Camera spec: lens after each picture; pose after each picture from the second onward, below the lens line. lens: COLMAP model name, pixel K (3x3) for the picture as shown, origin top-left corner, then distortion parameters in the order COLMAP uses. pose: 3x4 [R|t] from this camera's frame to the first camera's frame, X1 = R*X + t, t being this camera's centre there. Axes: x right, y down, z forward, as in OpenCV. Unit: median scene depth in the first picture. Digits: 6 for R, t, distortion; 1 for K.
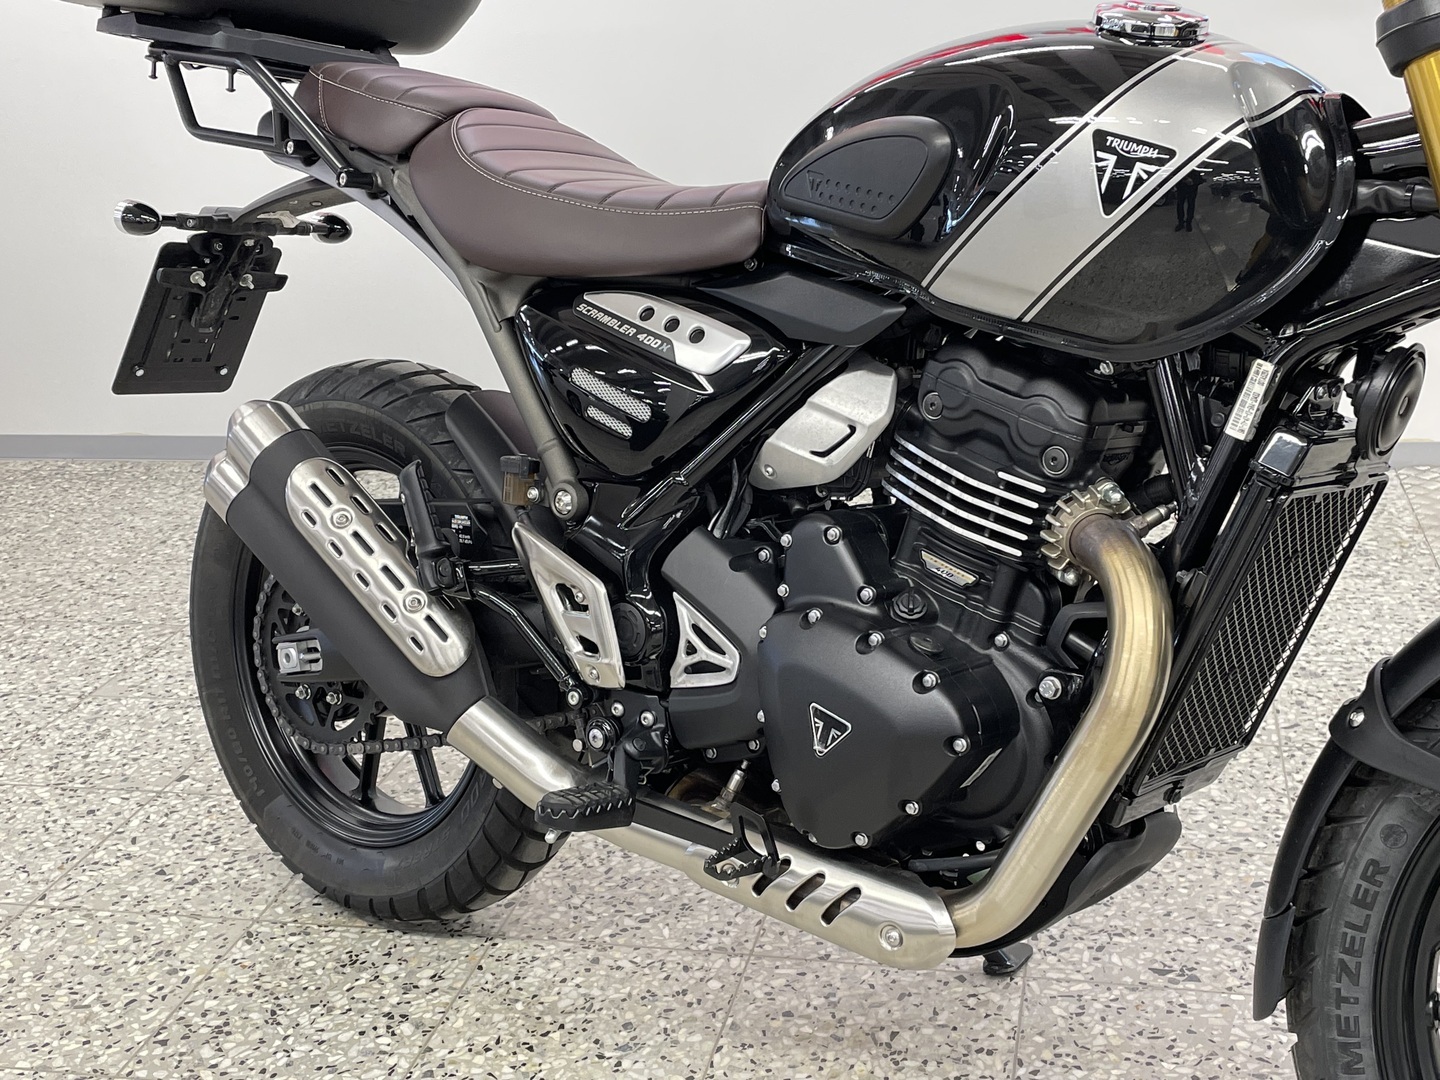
lens RADIAL K [[1735.1, 0, 721.6], [0, 1735.1, 530.5], [0, 0, 1]] dist [0.109162, -0.186916]
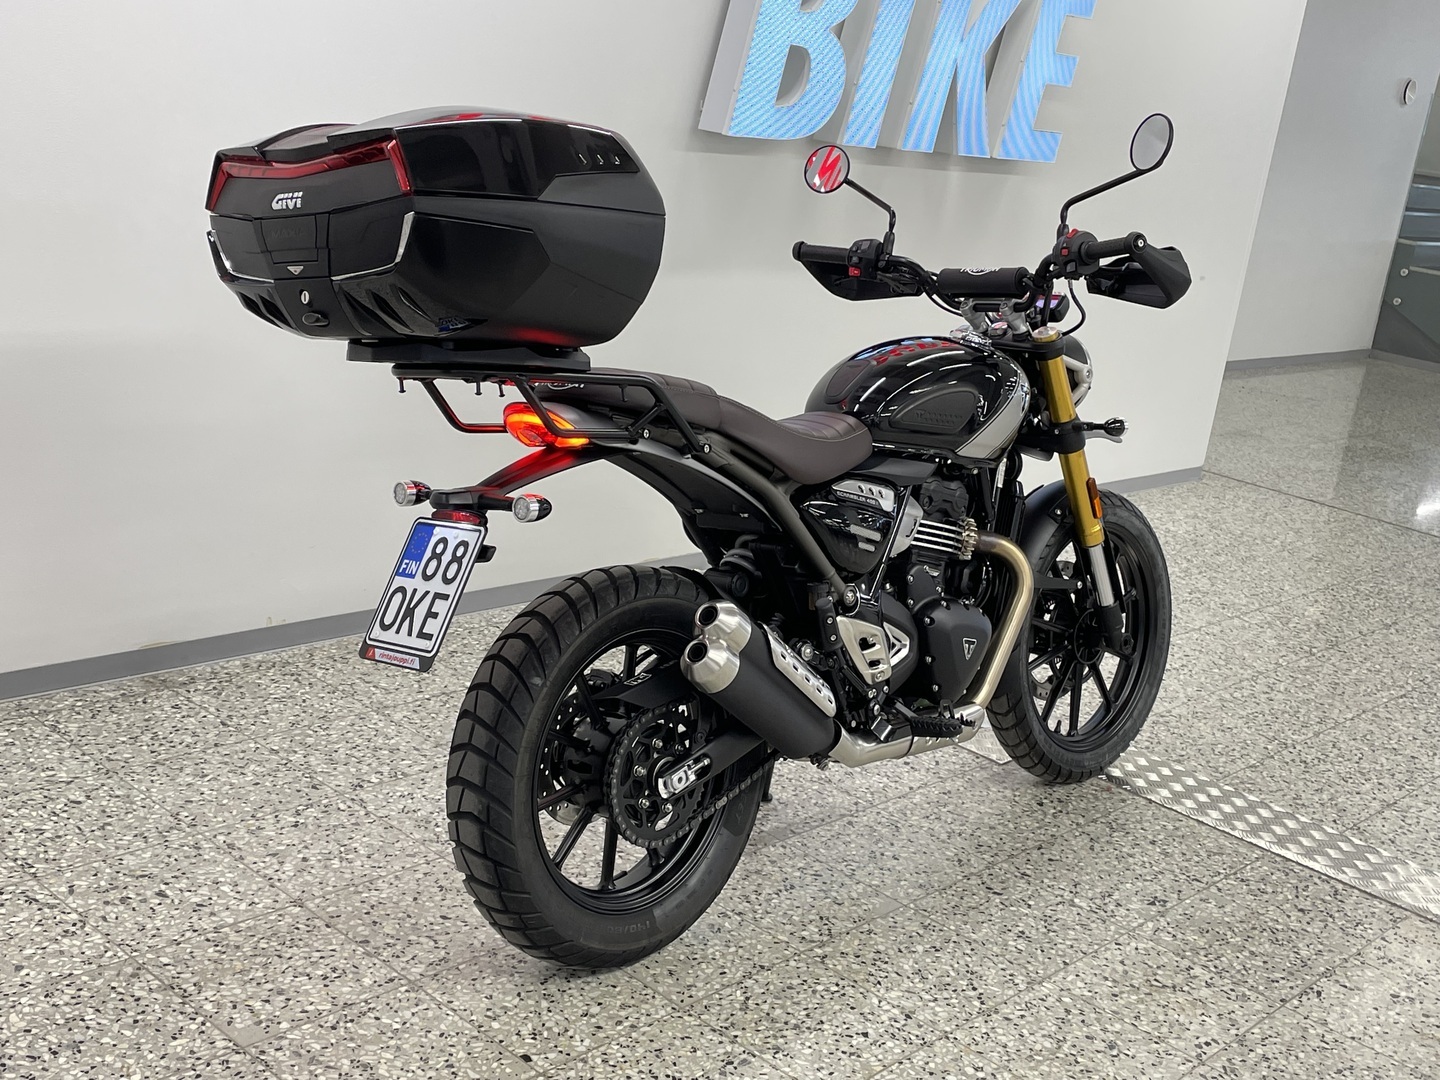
lens RADIAL K [[1735.1, 0, 721.6], [0, 1735.1, 530.5], [0, 0, 1]] dist [0.109162, -0.186916]
pose [[0.059693, -0.190815, 0.979809, -2.134846], [0.189408, 0.965893, 0.176565, -0.491004], [-0.980082, 0.175044, 0.093799, 1.053821]]
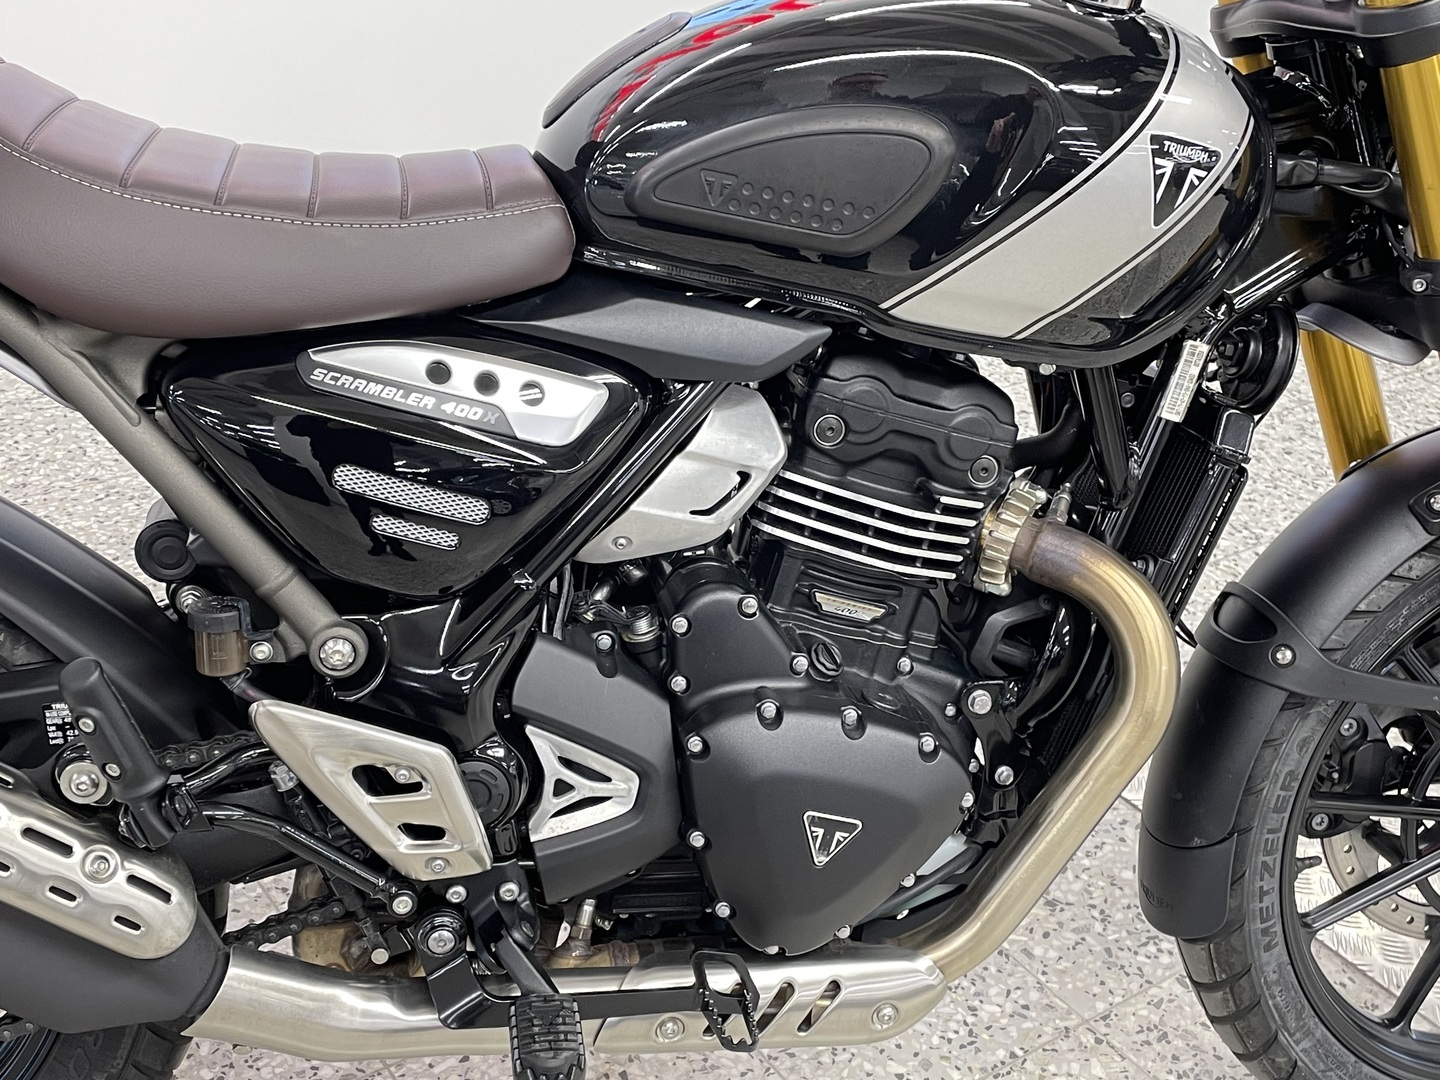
lens RADIAL K [[1735.1, 0, 721.6], [0, 1735.1, 530.5], [0, 0, 1]] dist [0.109162, -0.186916]
pose [[0.651932, -0.271319, 0.708076, -0.525184], [0.126870, 0.959660, 0.250910, -0.243906], [-0.747589, -0.073742, 0.660055, 0.475795]]
